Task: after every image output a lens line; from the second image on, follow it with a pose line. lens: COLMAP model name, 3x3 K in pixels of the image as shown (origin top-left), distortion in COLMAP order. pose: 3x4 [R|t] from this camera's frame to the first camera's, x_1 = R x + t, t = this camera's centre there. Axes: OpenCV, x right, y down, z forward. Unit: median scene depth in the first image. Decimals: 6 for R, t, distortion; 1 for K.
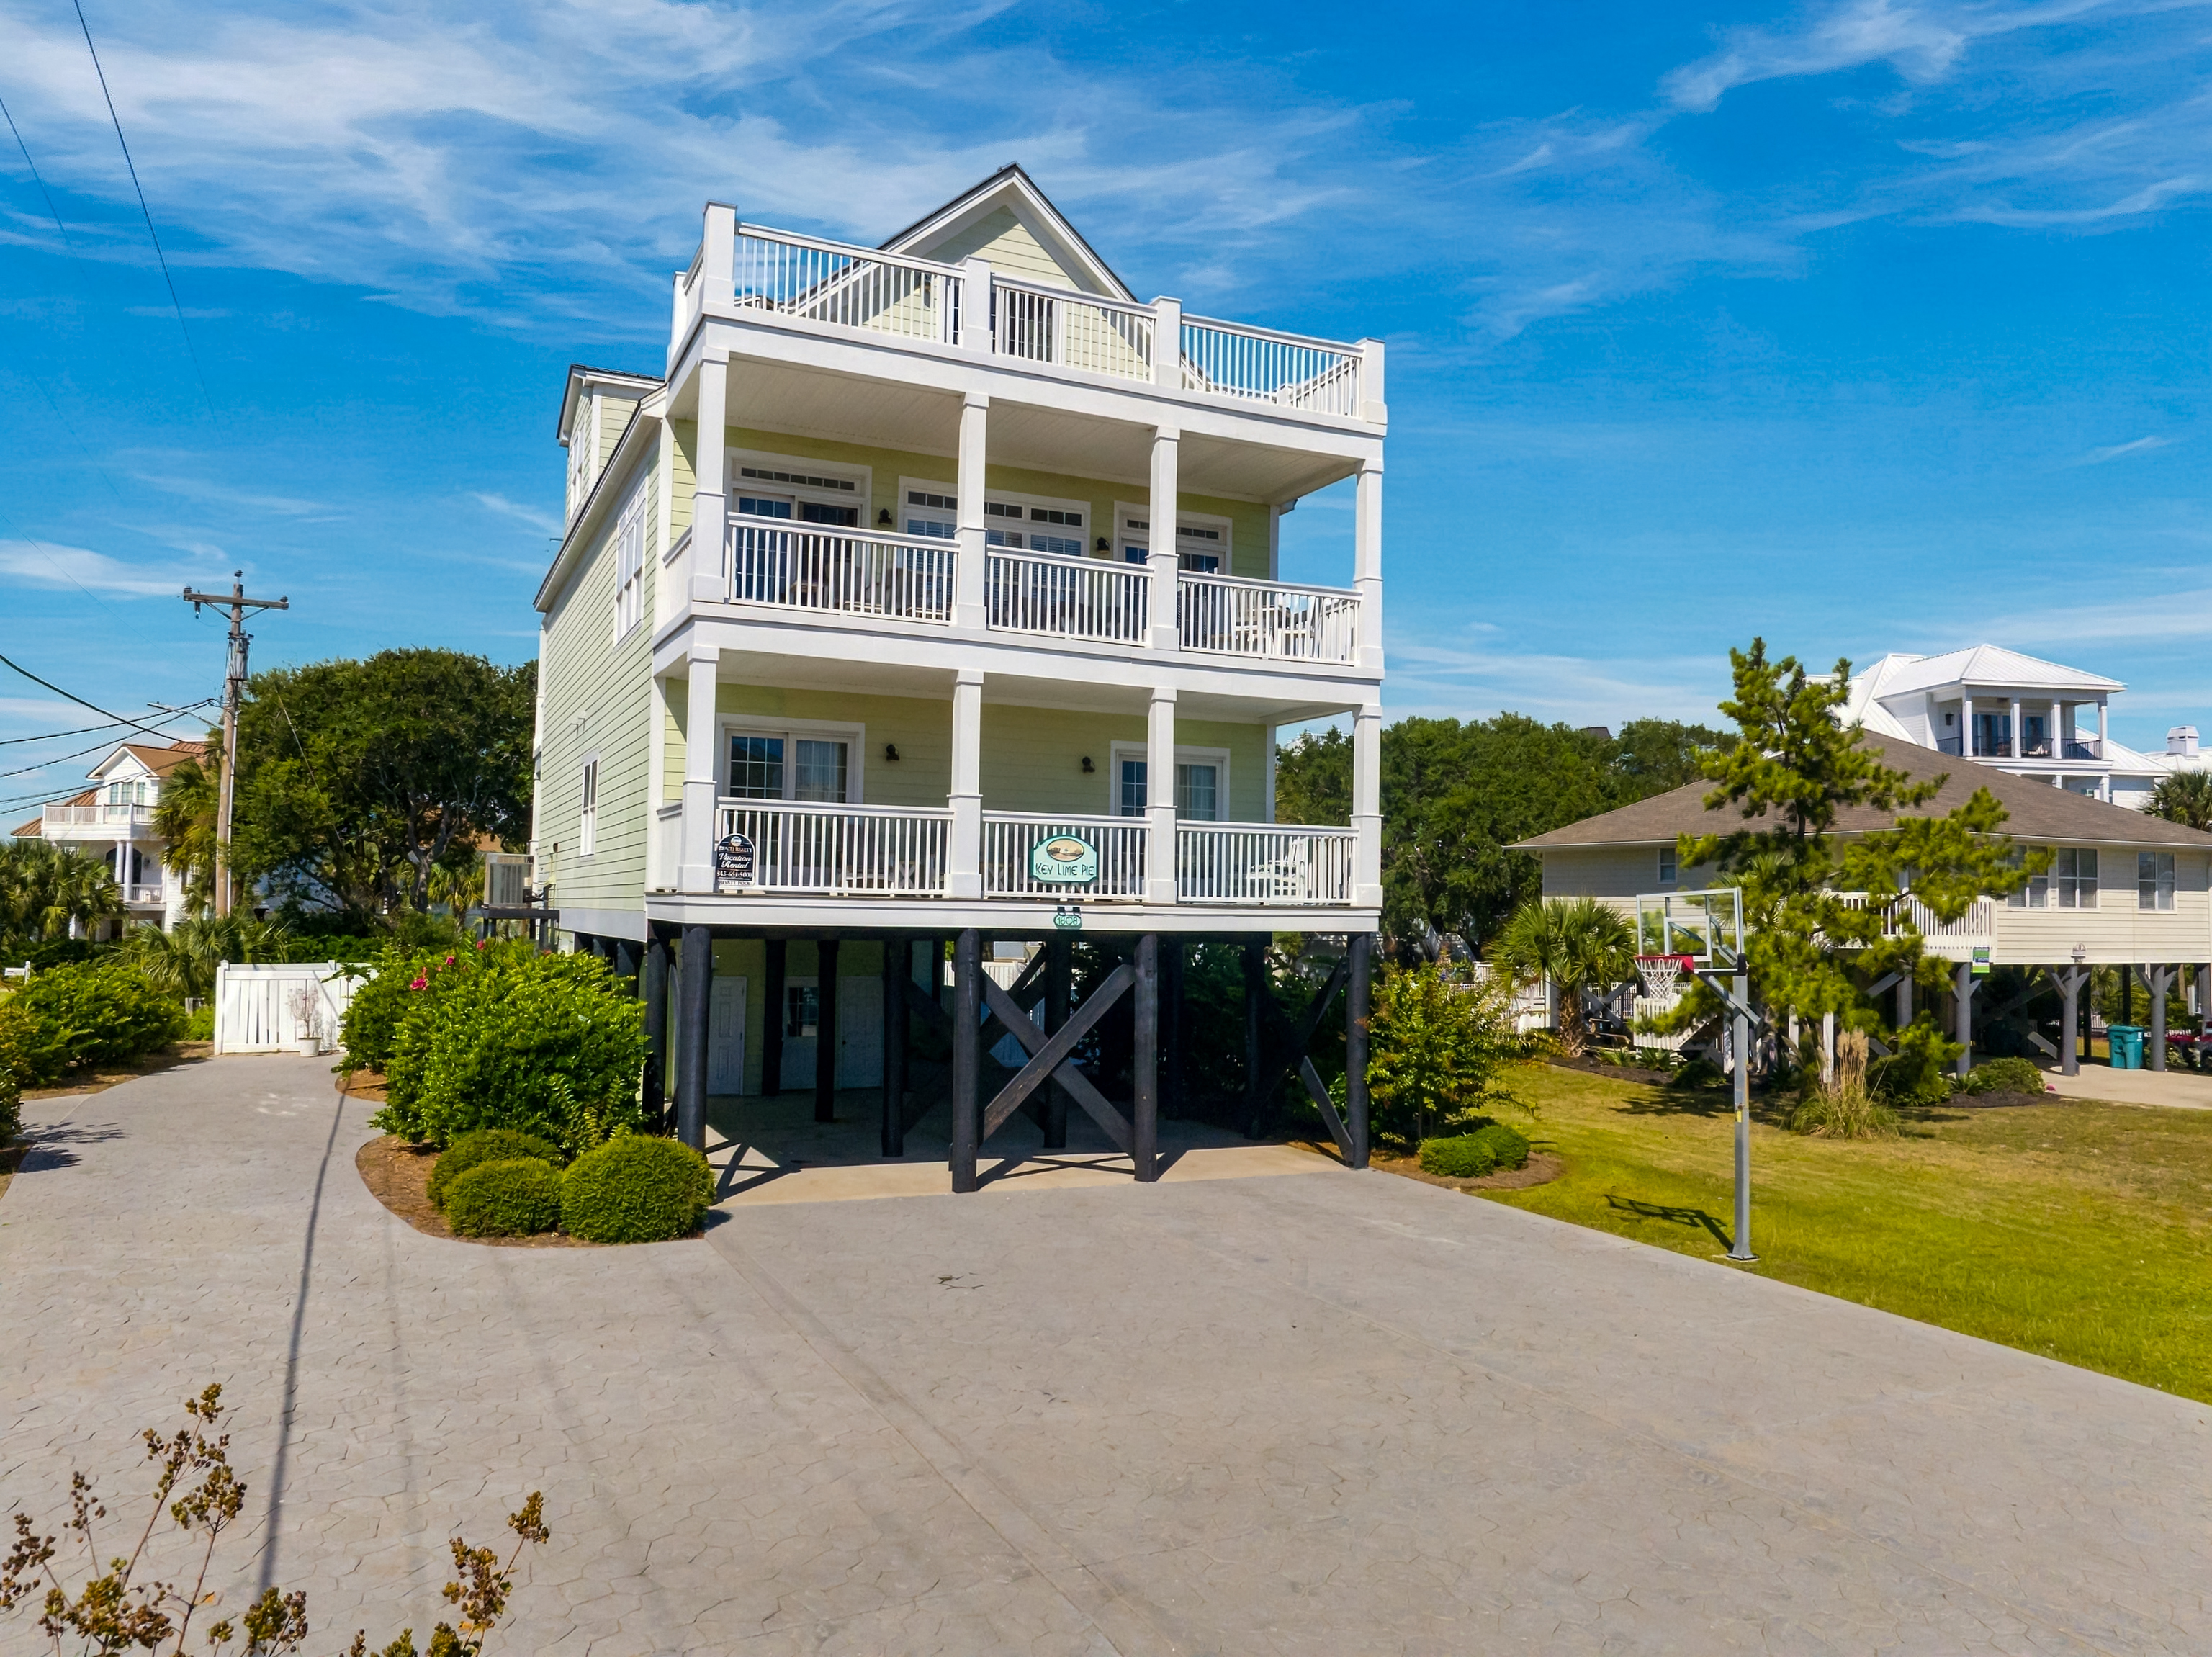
lens RADIAL K [[1568.4, 0, 1106.0], [0, 1568.4, 828.5], [0, 0, 1]] dist [-0.044682, -0.002686]
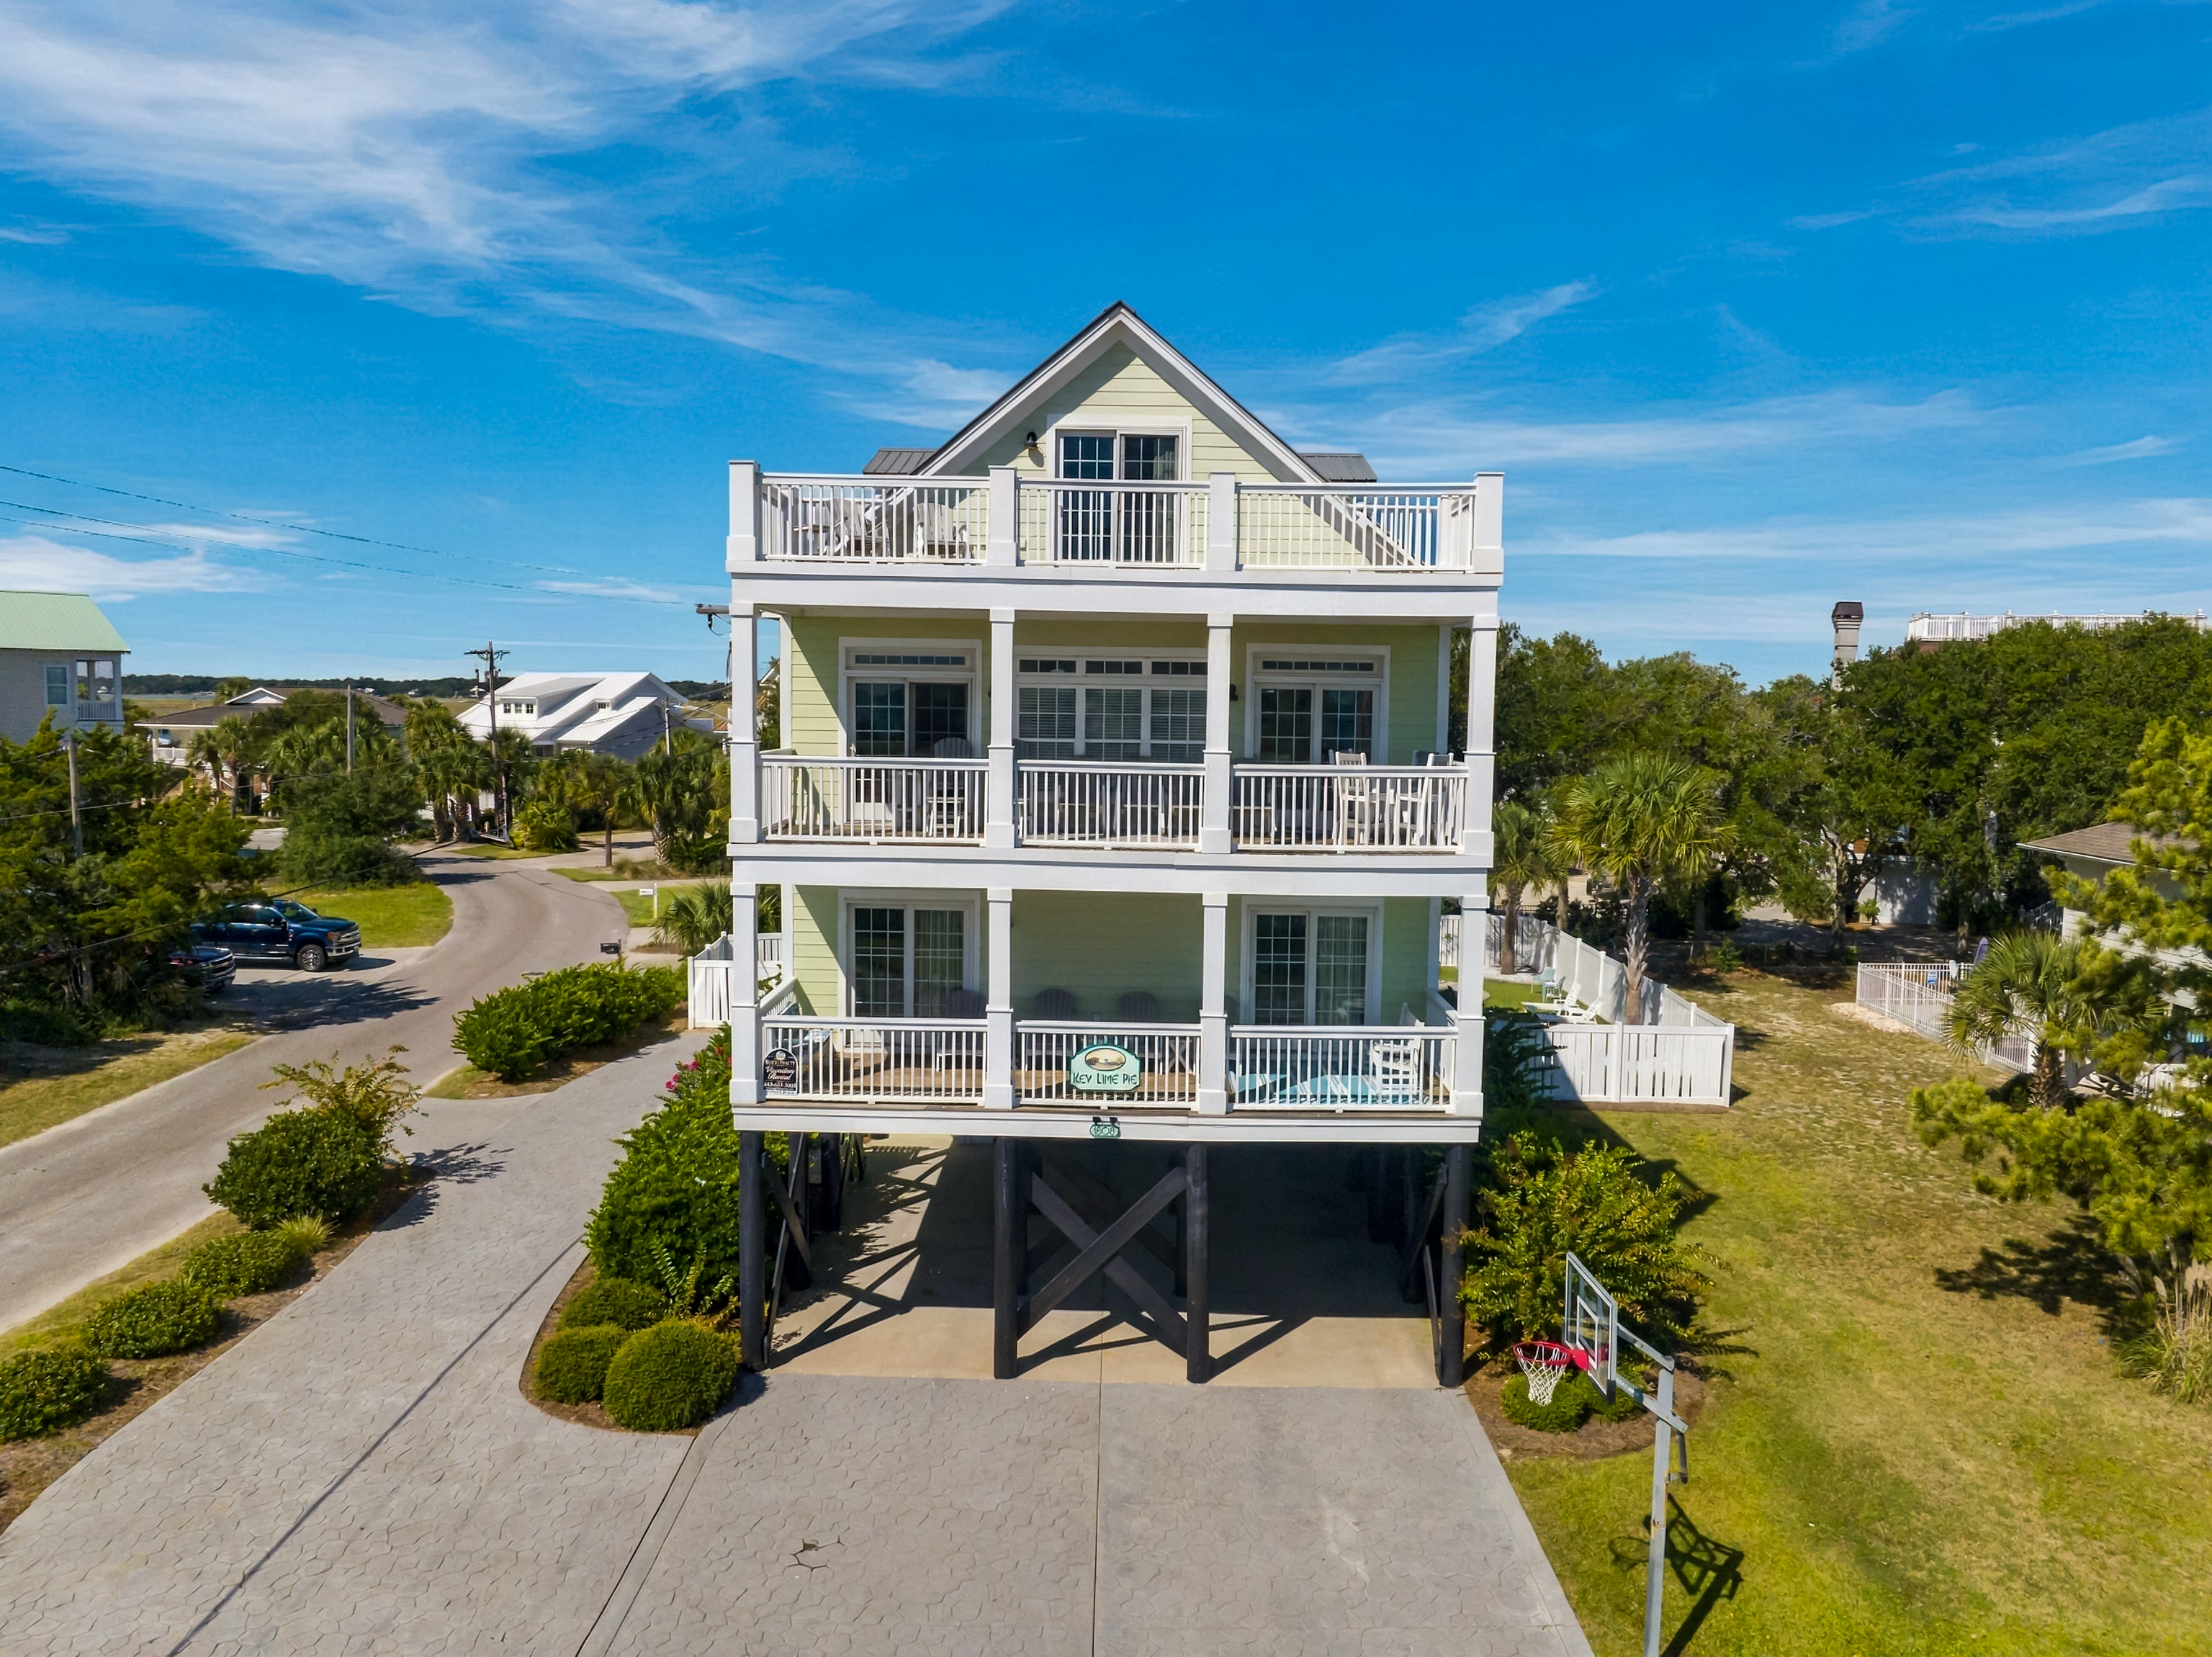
lens RADIAL K [[1560.8, 0, 1106.0], [0, 1560.8, 828.5], [0, 0, 1]] dist [-0.038379, 0.005618]
pose [[0.900045, 0.032537, -0.434580, 0.393510], [0.024407, 0.991880, 0.124812, -0.251202], [0.435112, -0.122943, 0.891943, 0.125415]]
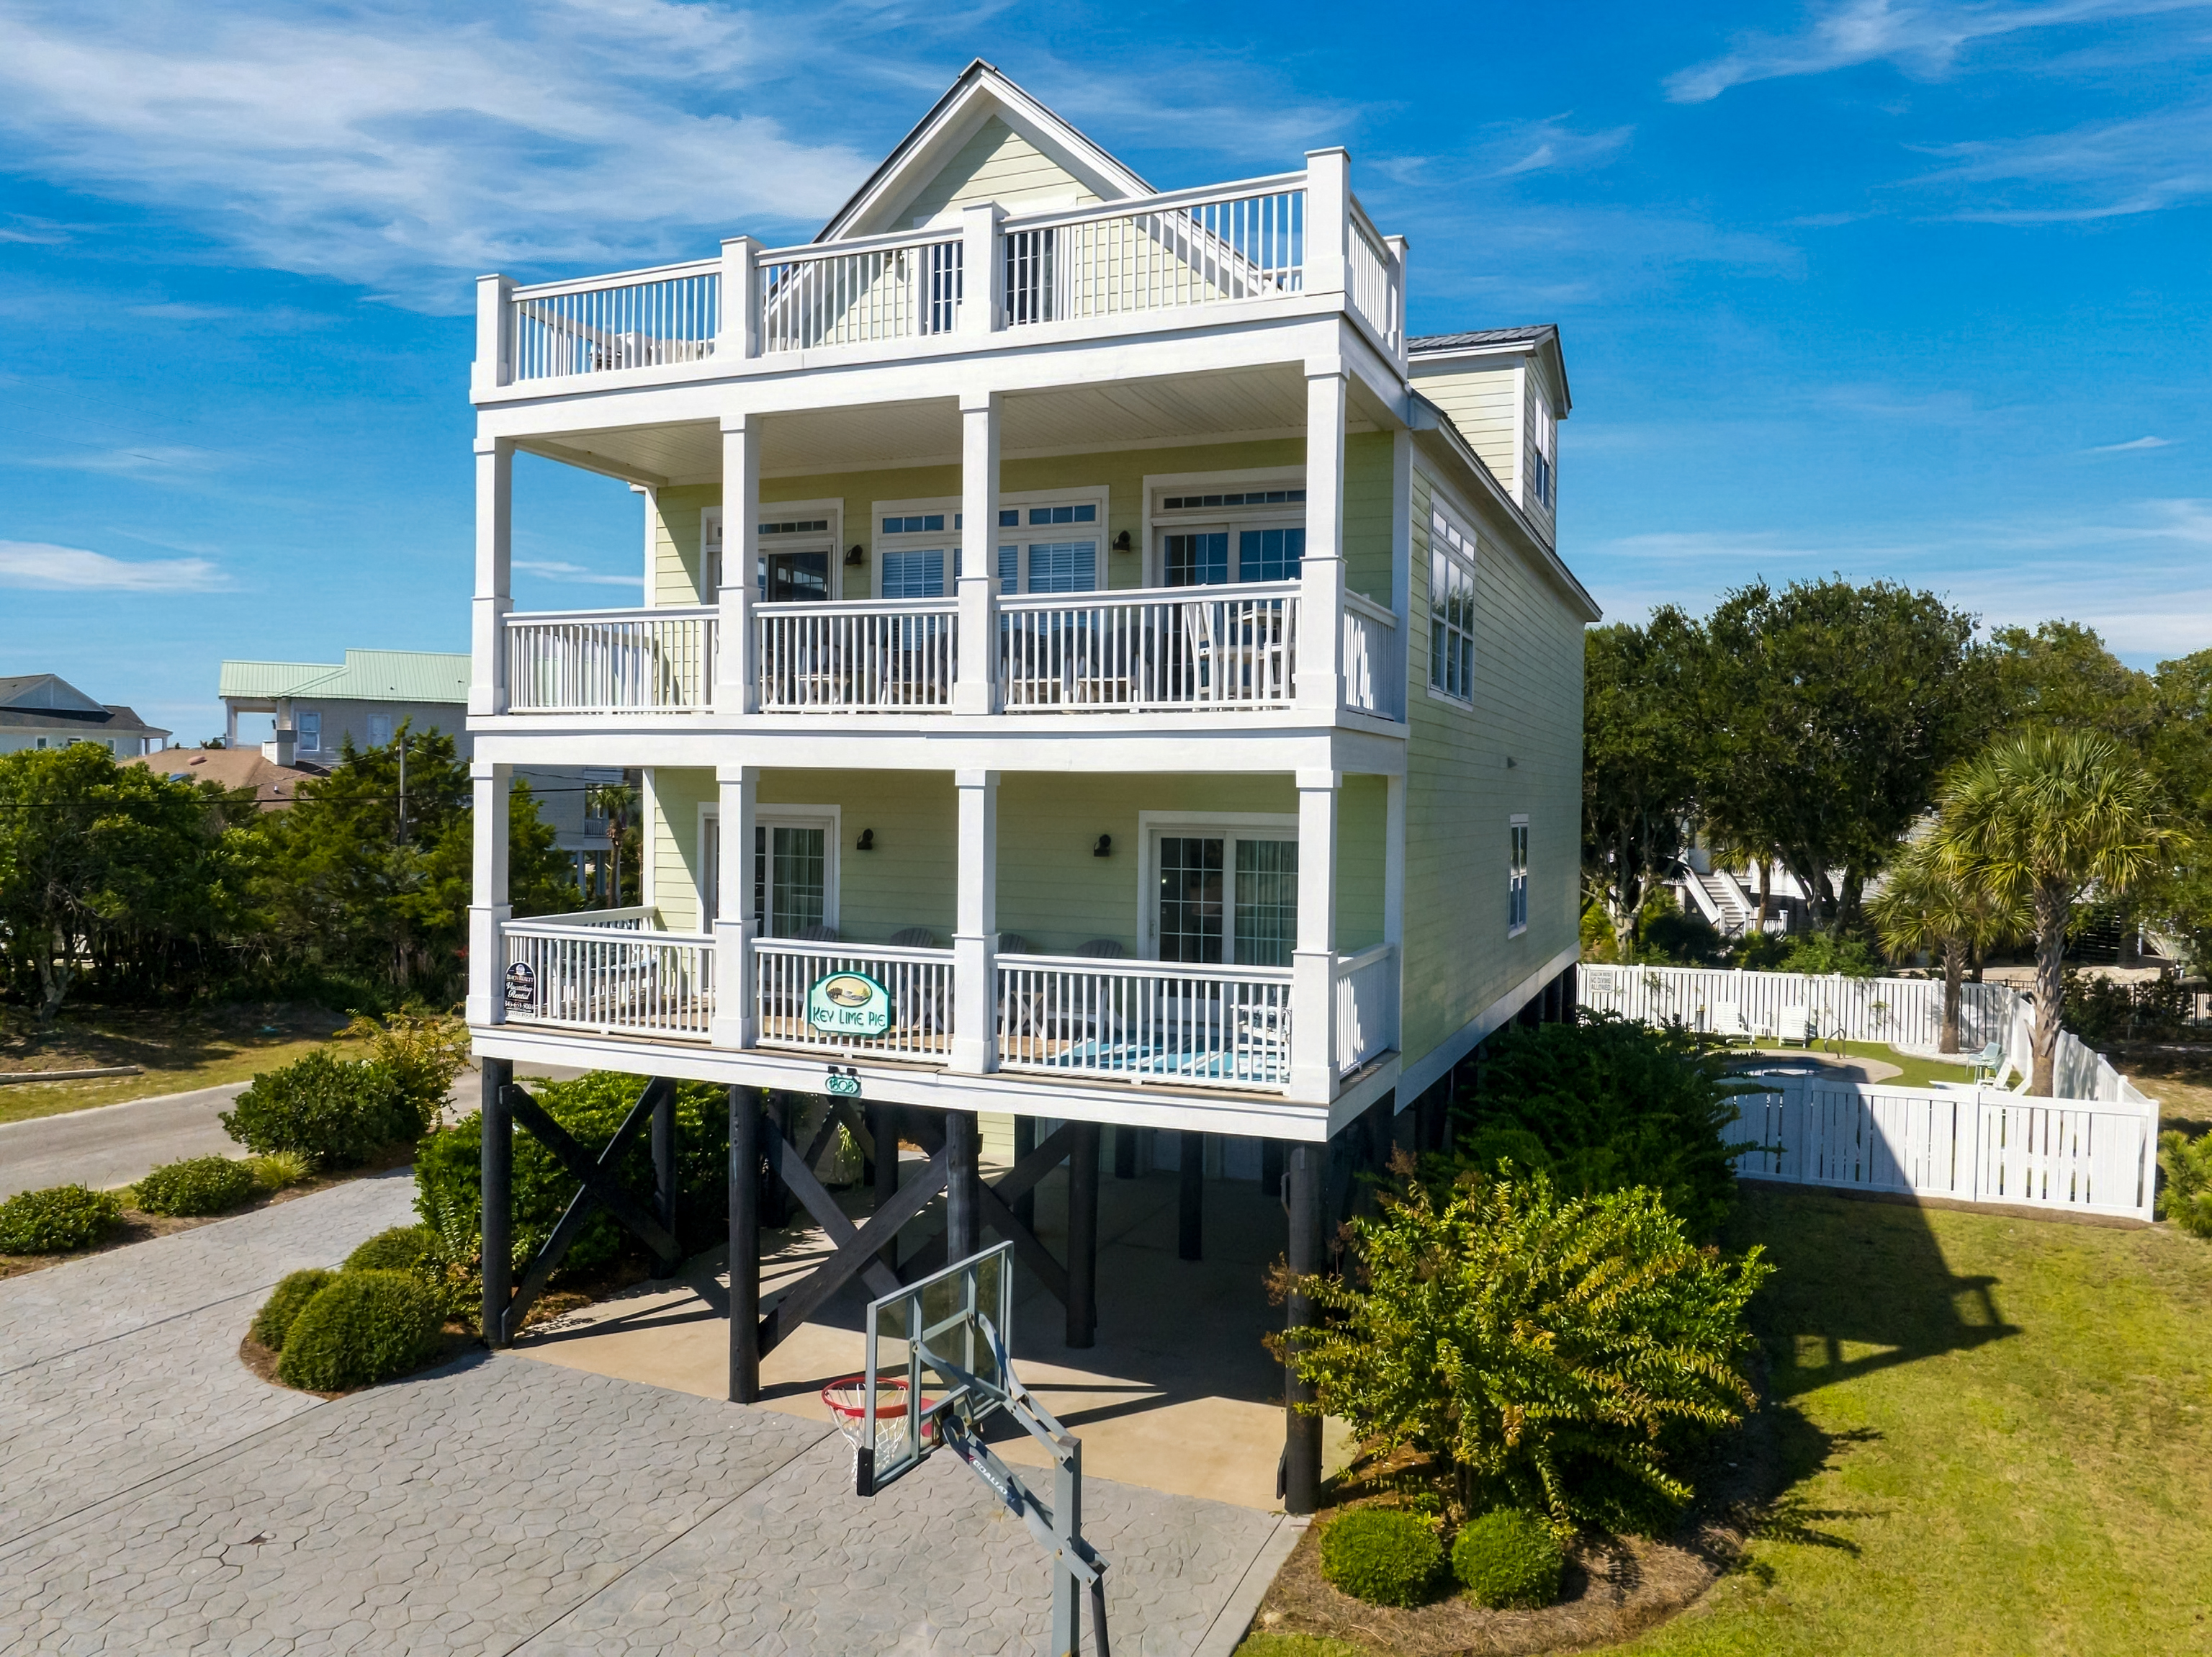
lens RADIAL K [[1560.8, 0, 1106.0], [0, 1560.8, 828.5], [0, 0, 1]] dist [-0.038379, 0.005618]
pose [[0.670424, 0.007464, -0.741941, 0.605924], [0.036996, 0.998369, 0.043473, -0.091677], [0.741056, -0.056594, 0.669054, 0.575234]]
